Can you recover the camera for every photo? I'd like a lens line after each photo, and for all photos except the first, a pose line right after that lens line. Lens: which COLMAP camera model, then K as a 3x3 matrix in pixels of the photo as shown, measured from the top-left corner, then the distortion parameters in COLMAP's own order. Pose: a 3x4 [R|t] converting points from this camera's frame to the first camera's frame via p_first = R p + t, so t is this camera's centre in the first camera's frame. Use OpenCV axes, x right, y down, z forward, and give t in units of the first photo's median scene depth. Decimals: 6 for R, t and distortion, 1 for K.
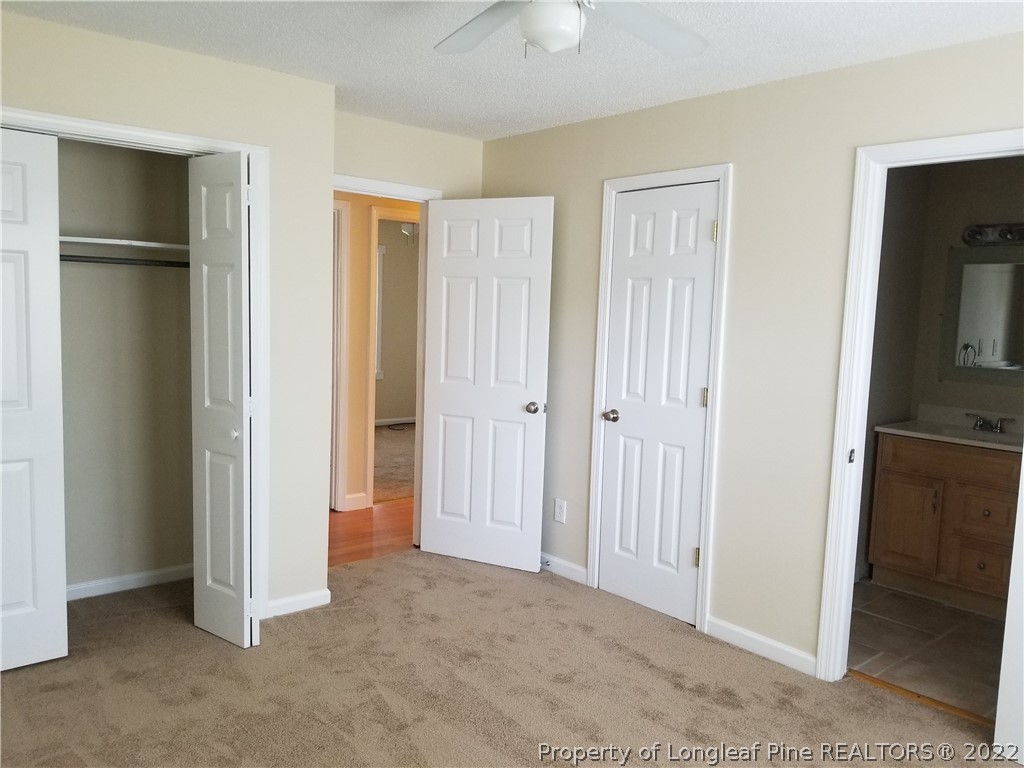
lens RADIAL K [[796.0, 0, 508.1], [0, 796.0, 380.4], [0, 0, 1]] dist [0.096124, -0.183596]
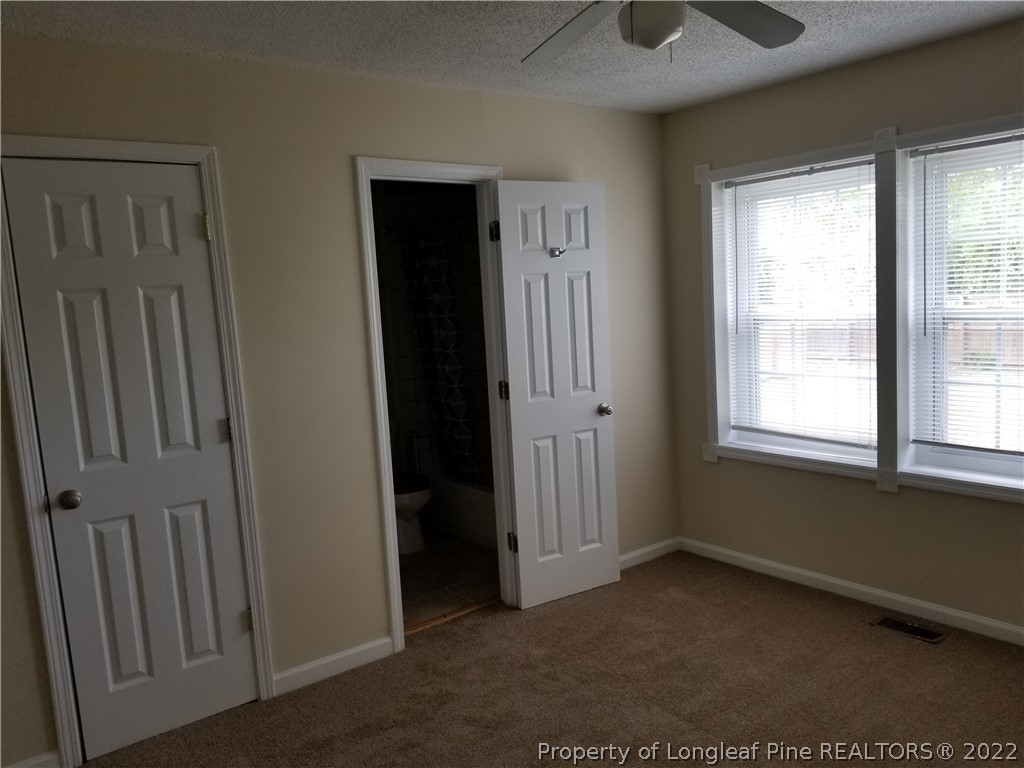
lens RADIAL K [[793.5, 0, 513.6], [0, 793.5, 388.7], [0, 0, 1]] dist [0.068152, -0.117106]
pose [[0.055942, -0.148962, 0.987259, -0.536718], [0.164682, 0.976641, 0.138029, -0.083918], [-0.984759, 0.154862, 0.079166, 0.629162]]
